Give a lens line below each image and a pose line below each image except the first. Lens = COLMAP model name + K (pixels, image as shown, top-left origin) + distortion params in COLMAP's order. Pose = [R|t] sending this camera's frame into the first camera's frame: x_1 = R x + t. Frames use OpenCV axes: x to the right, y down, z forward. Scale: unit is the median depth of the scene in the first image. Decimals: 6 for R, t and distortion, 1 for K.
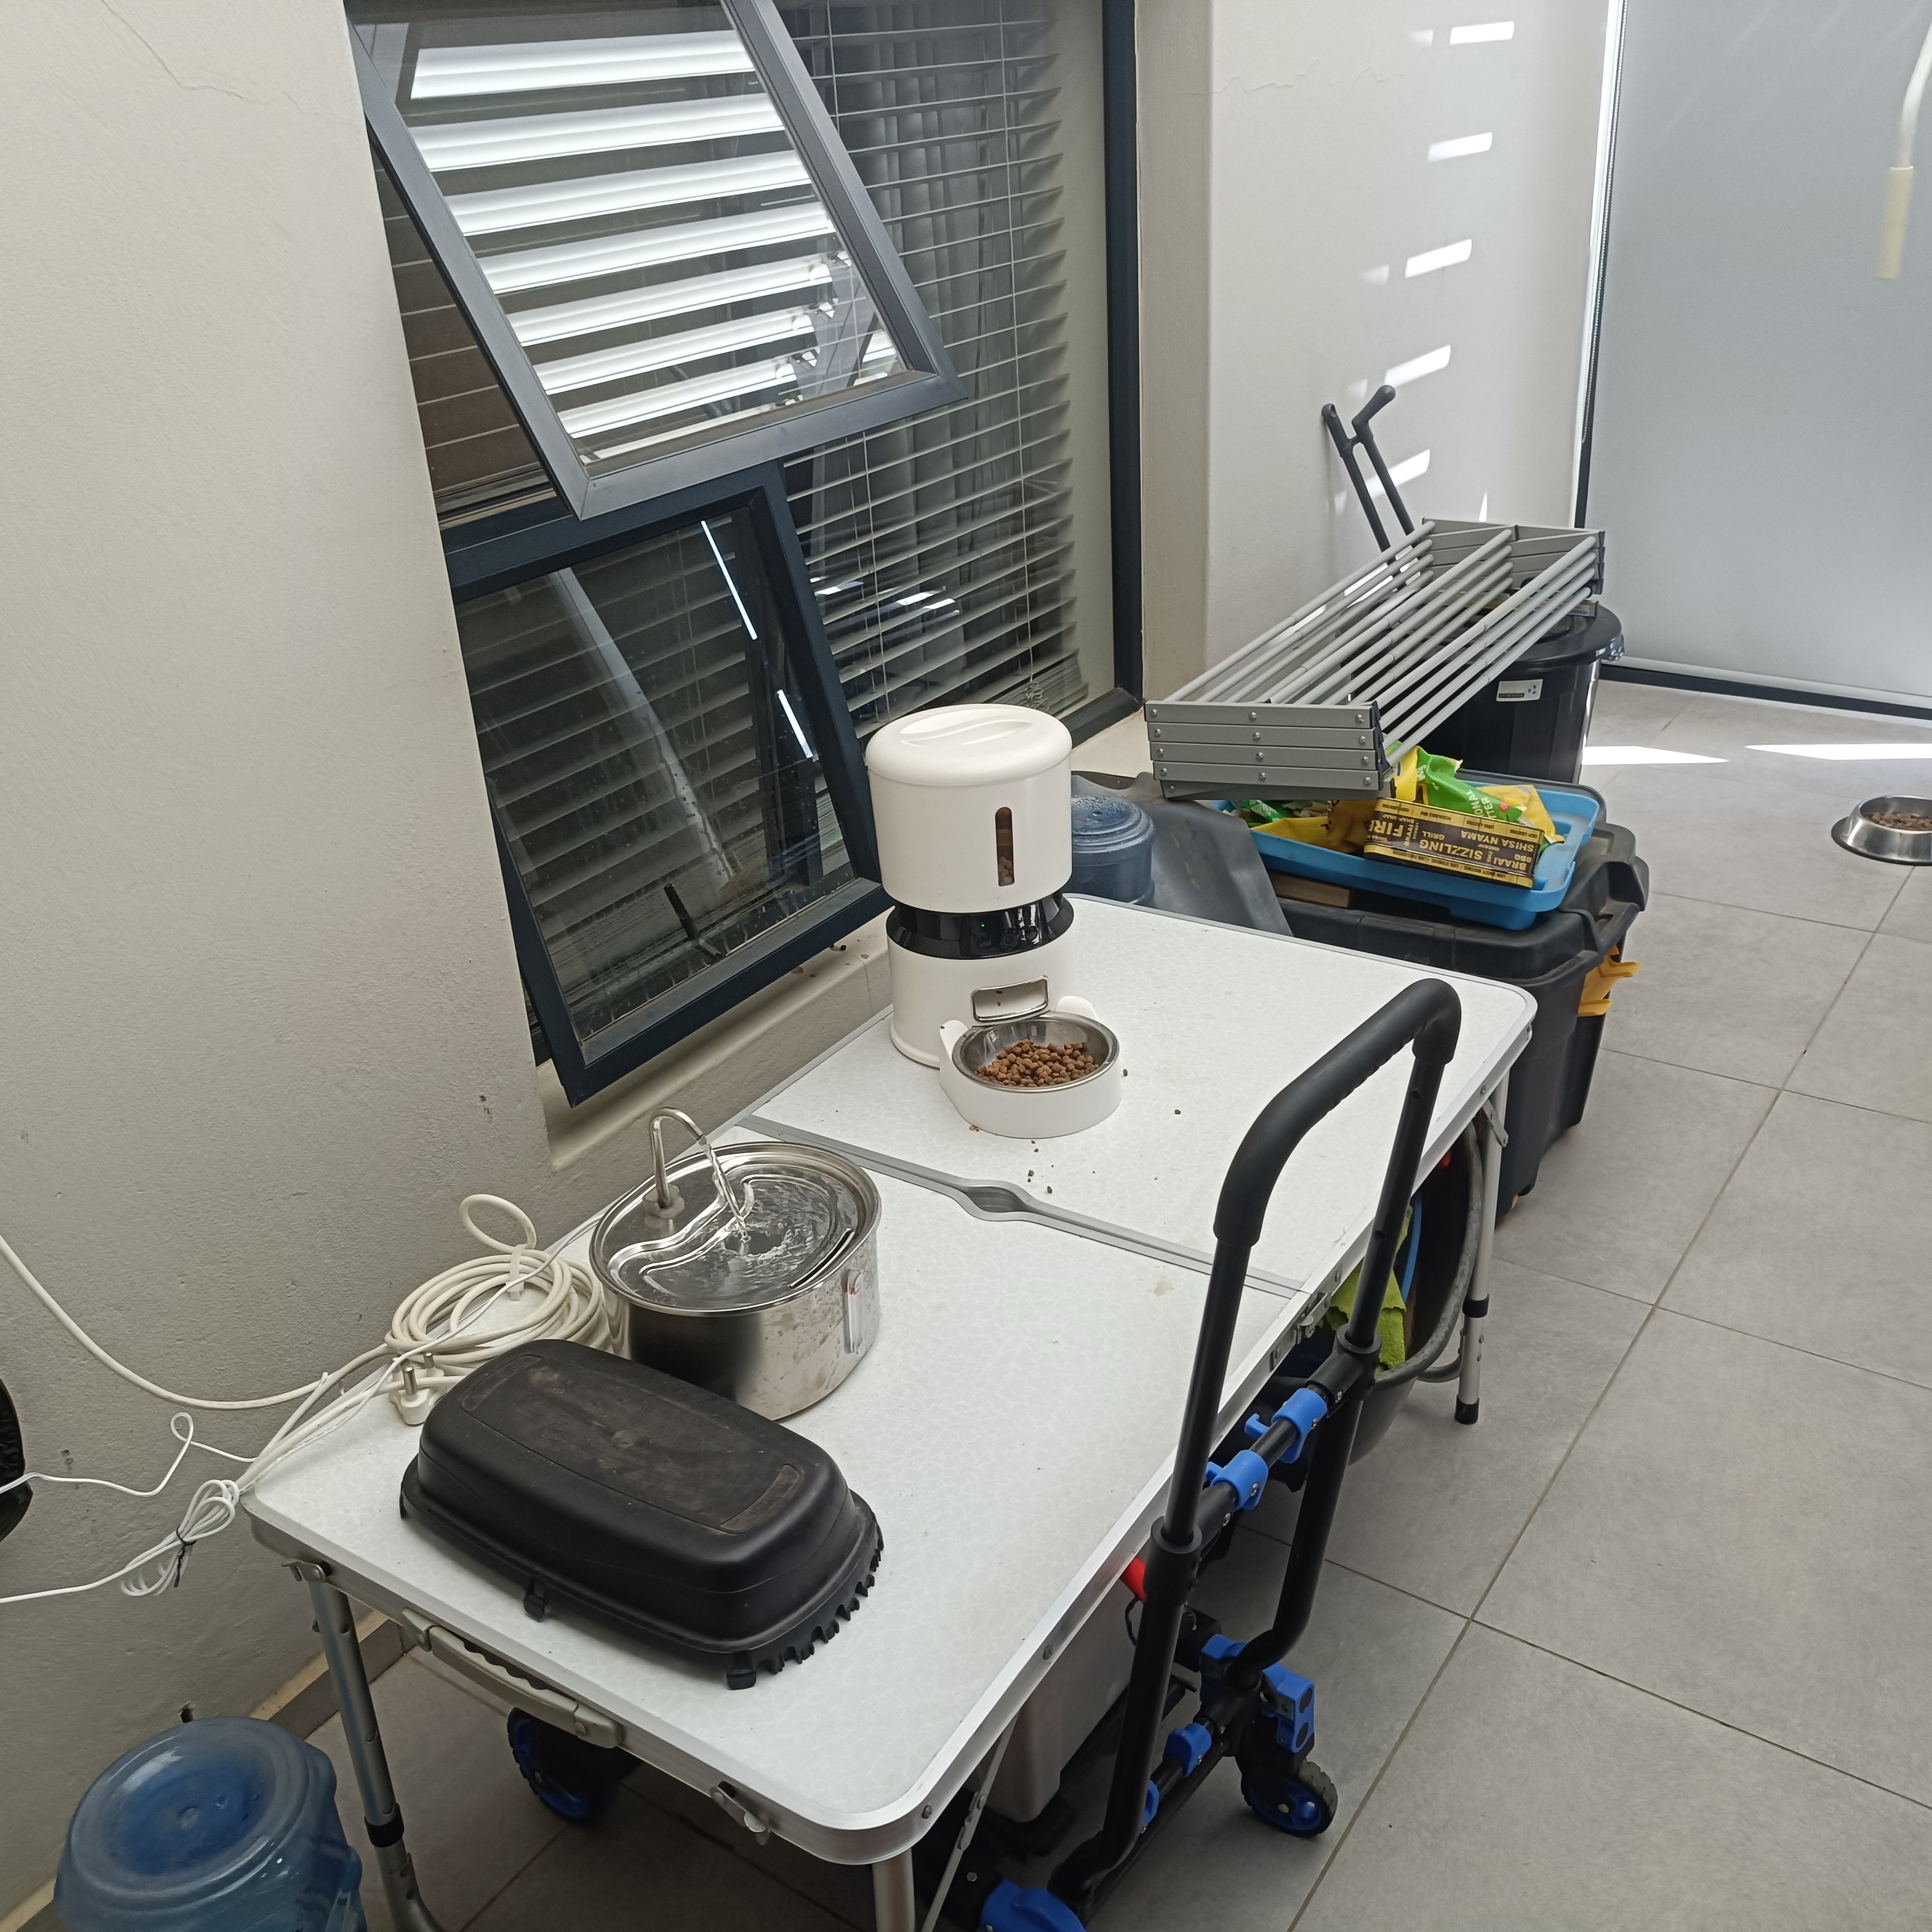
lens RADIAL K [[1880.9, 0, 963.9], [0, 1880.9, 958.3], [0, 0, 1]] dist [0.019587, 0.000000]
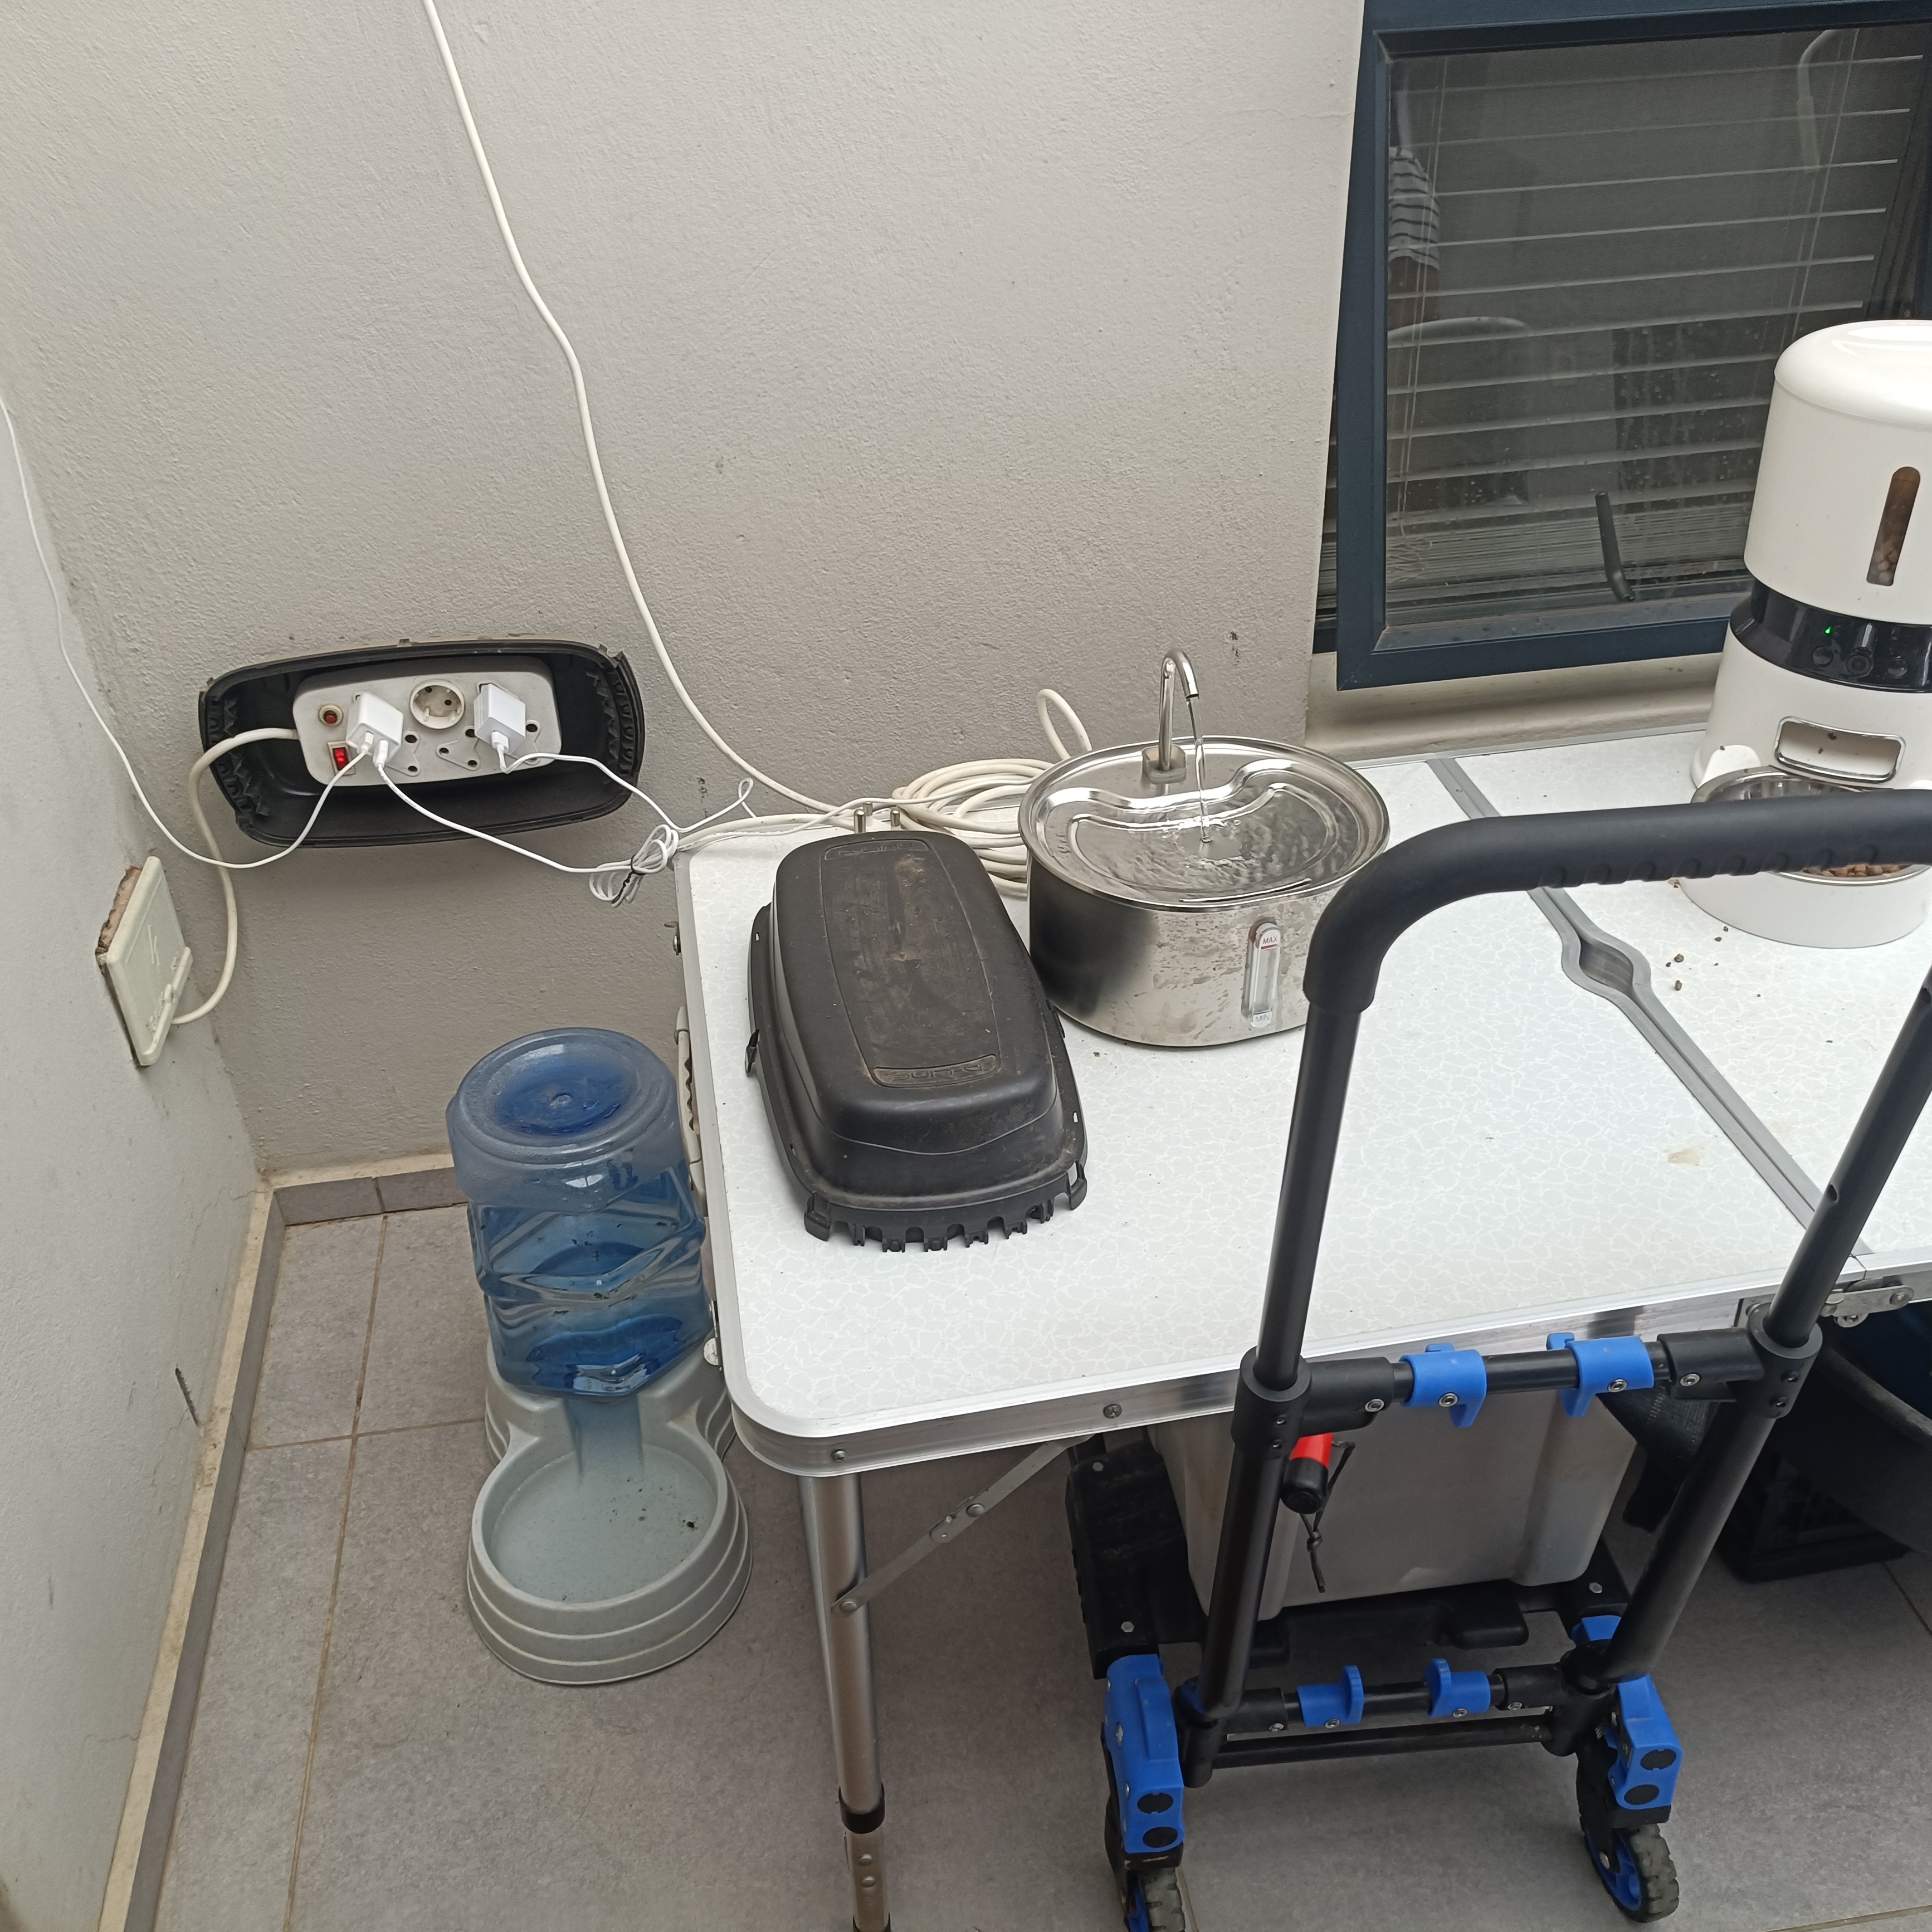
lens RADIAL K [[1880.9, 0, 962.2], [0, 1880.9, 974.6], [0, 0, 1]] dist [0.019587, 0.000000]
pose [[0.683120, 0.444445, -0.579496, 0.276946], [-0.327144, 0.895659, 0.301283, -0.010145], [0.652935, -0.016235, 0.757240, 0.265199]]
